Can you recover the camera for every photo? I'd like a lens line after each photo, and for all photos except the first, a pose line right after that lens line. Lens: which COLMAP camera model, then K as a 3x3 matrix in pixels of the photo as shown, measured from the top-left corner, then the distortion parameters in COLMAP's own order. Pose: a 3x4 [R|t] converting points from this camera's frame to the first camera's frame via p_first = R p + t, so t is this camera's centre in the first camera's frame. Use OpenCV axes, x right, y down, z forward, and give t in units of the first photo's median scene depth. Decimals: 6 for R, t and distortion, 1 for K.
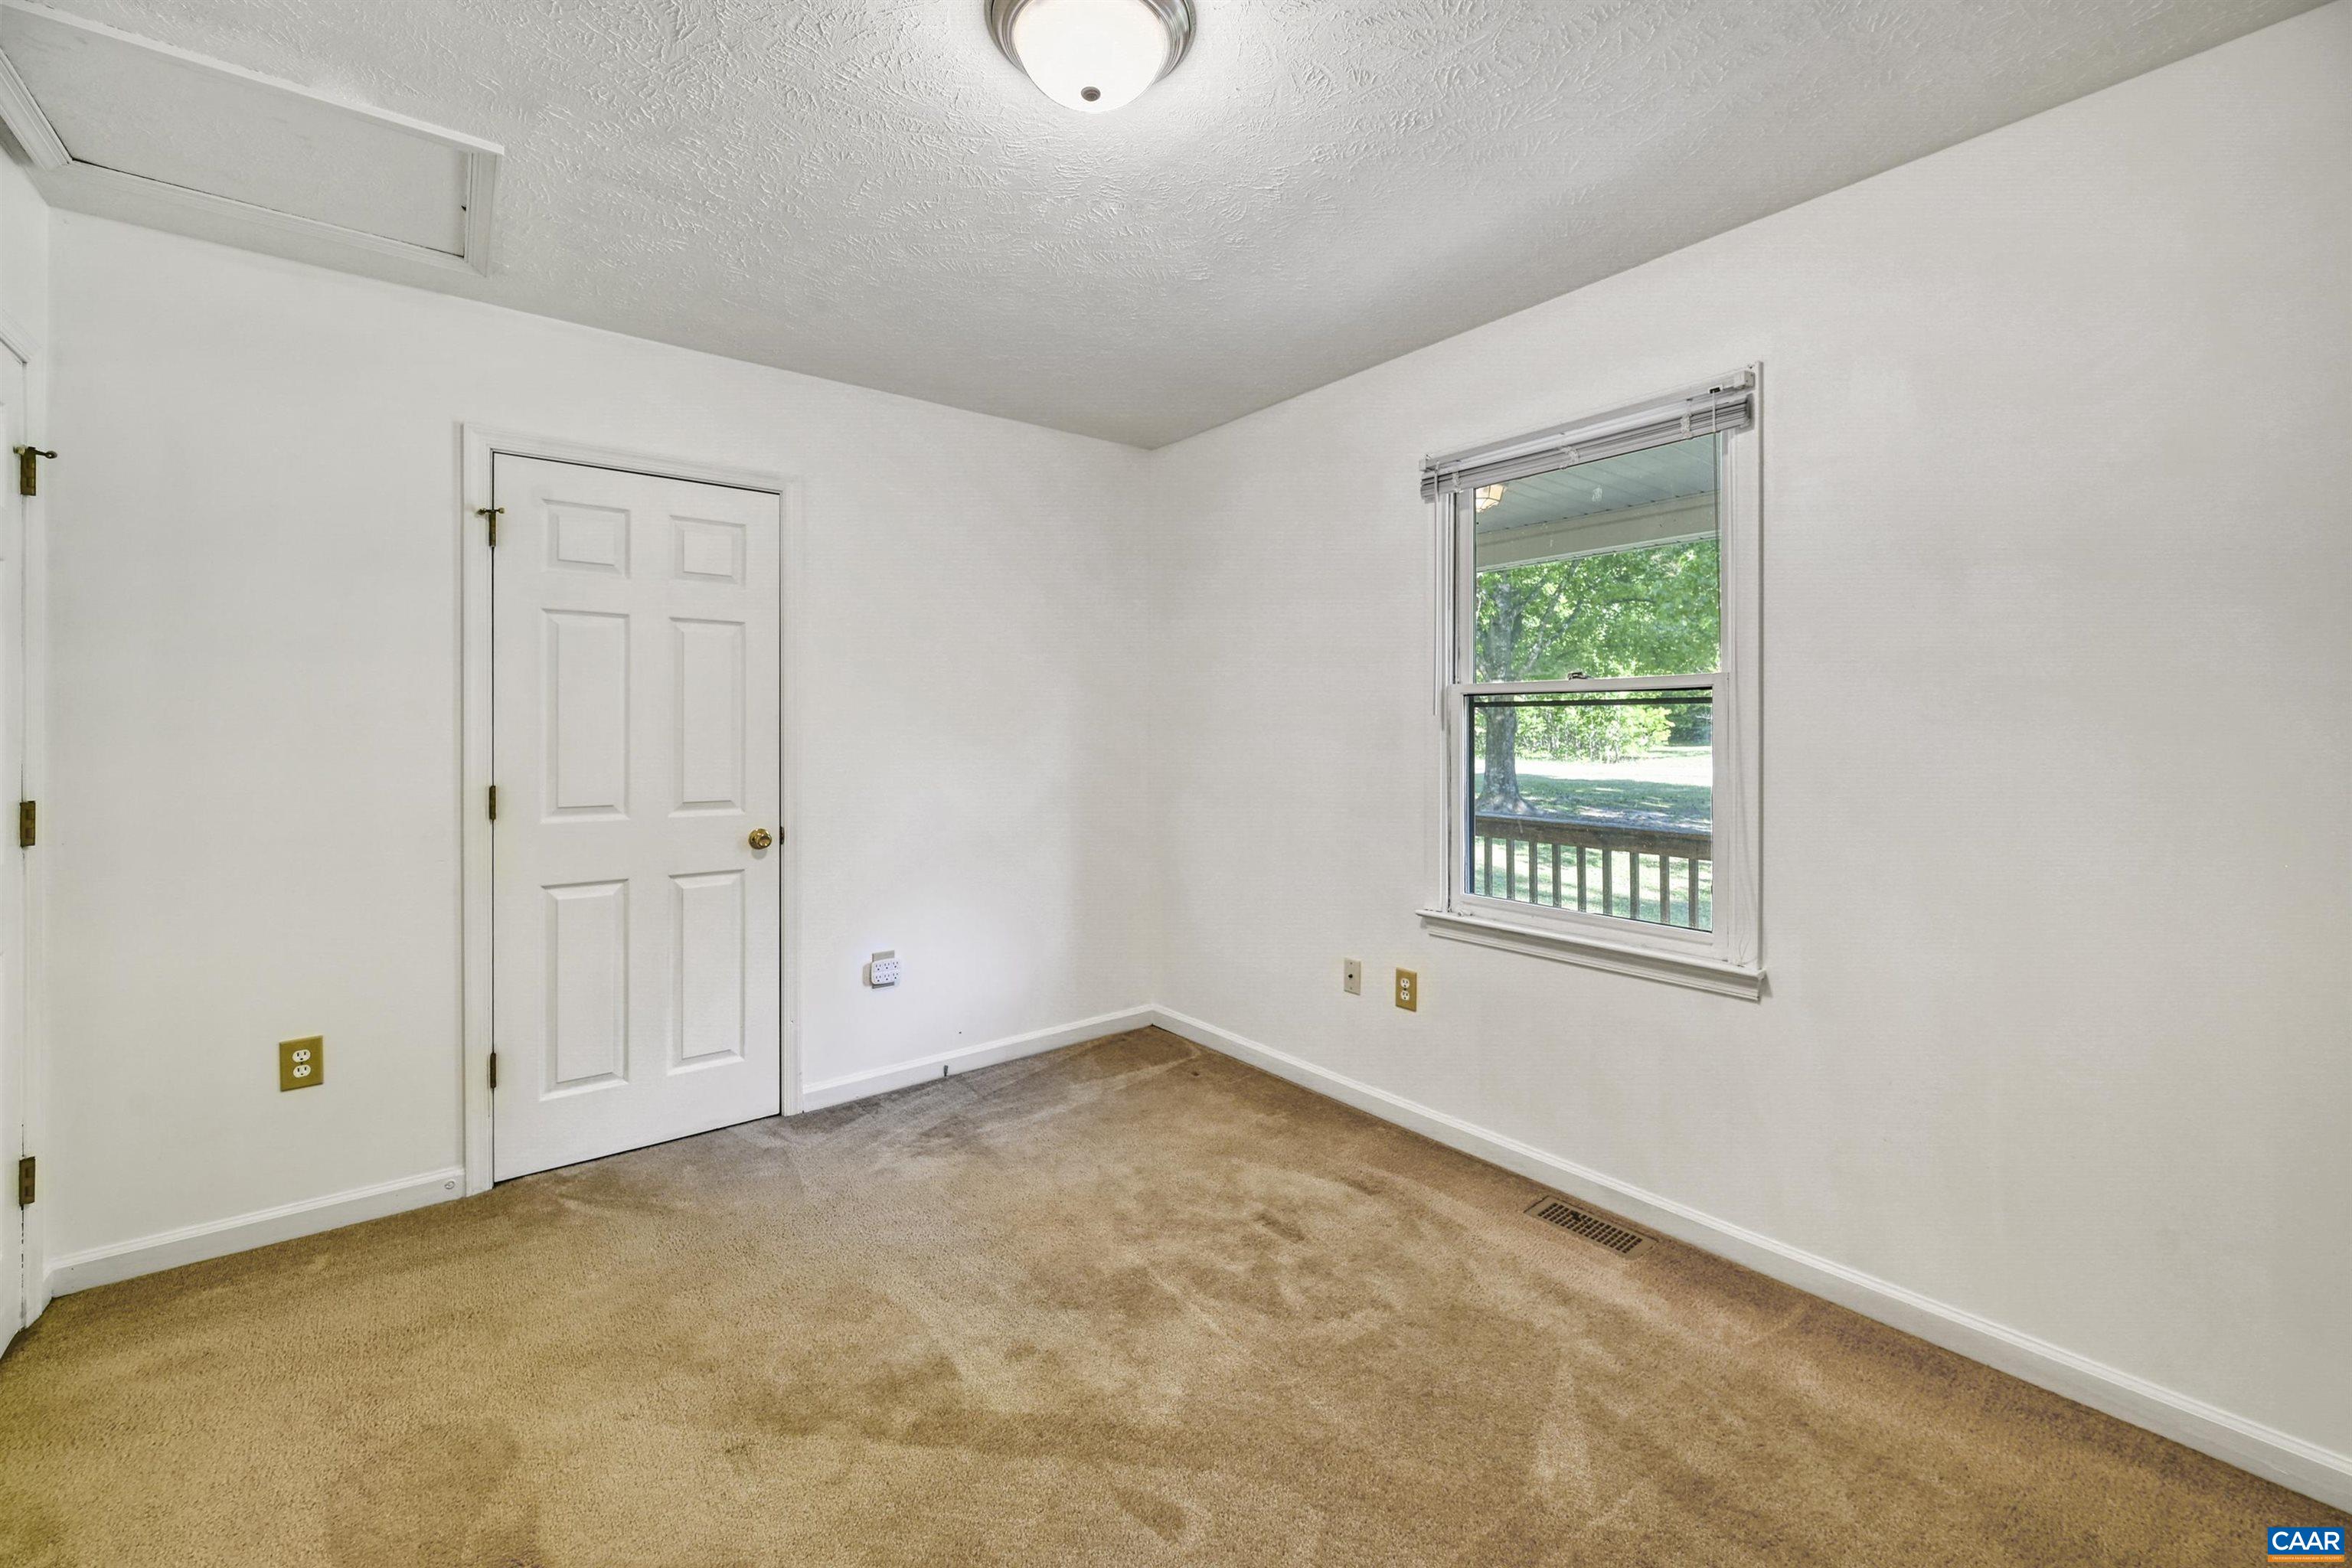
lens RADIAL K [[962.9, 0, 1166.5], [0, 962.9, 715.3], [0, 0, 1]] dist [0.000903, 0.000015]
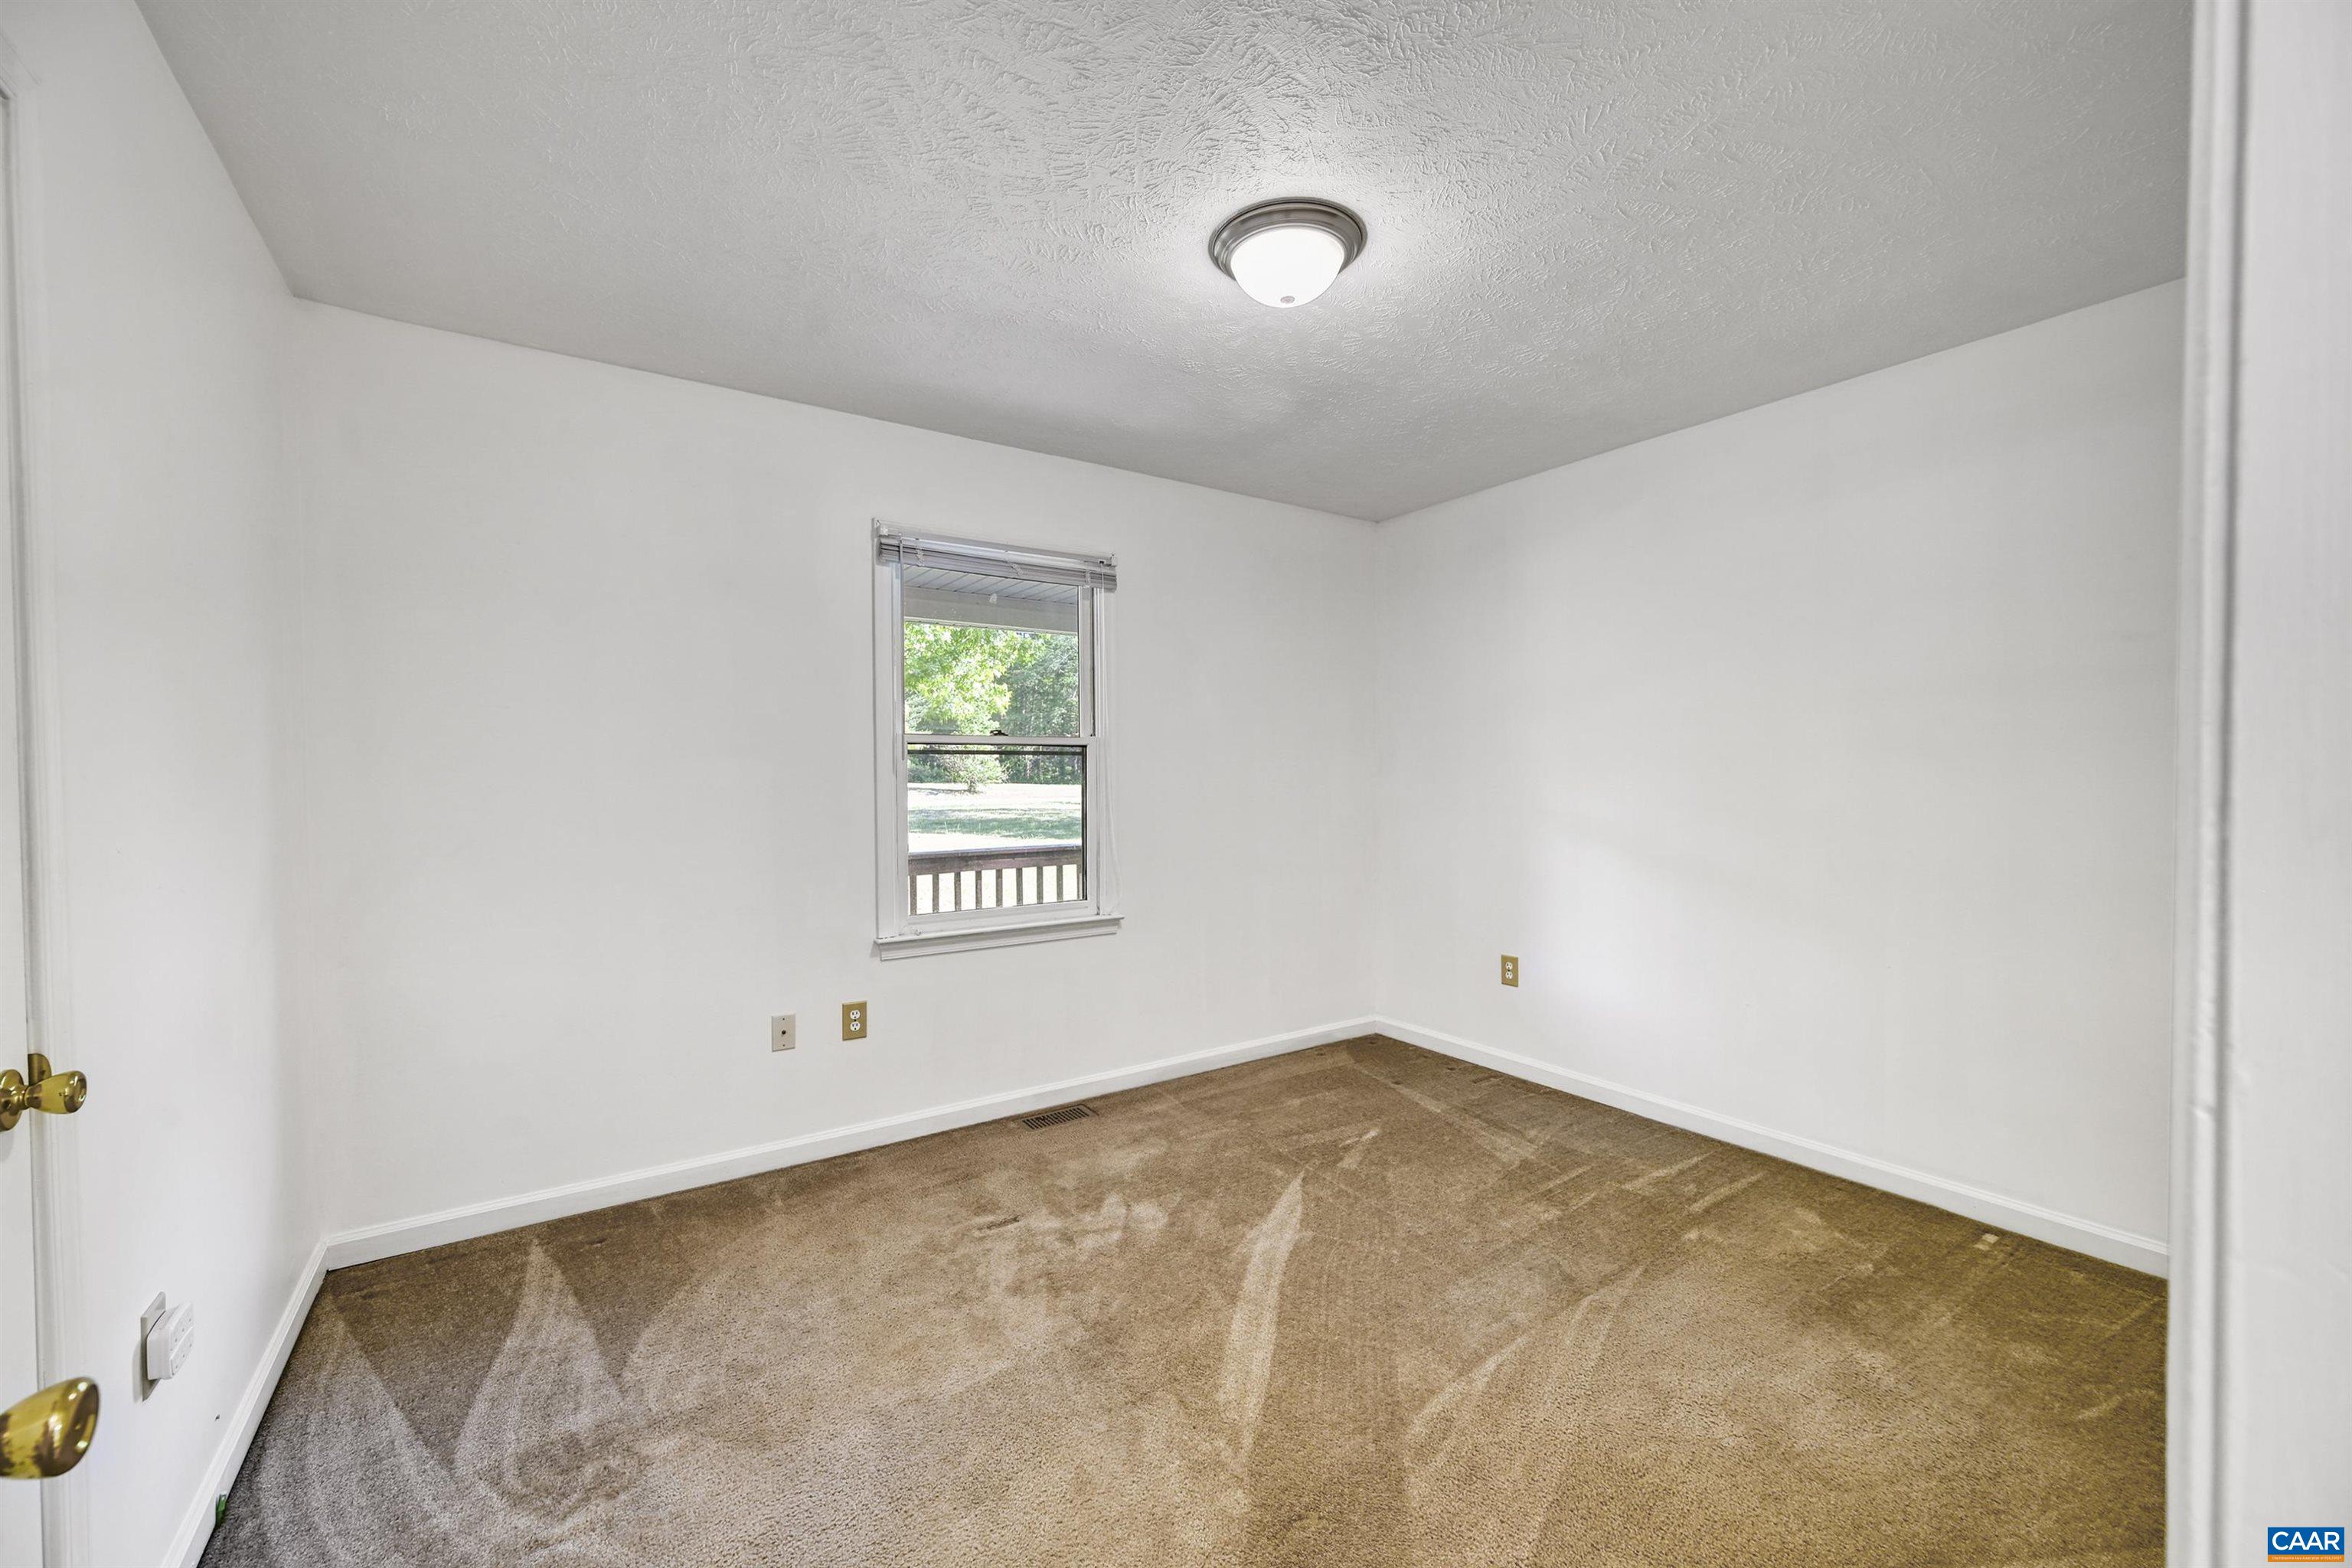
lens RADIAL K [[939.5, 0, 1179.8], [0, 939.5, 767.2], [0, 0, 1]] dist [0.018412, 0.000062]
pose [[0.069490, 0.002323, 0.997580, -0.860299], [-0.008506, 0.999962, -0.001736, 0.007077], [-0.997546, -0.008365, 0.069507, 0.650921]]
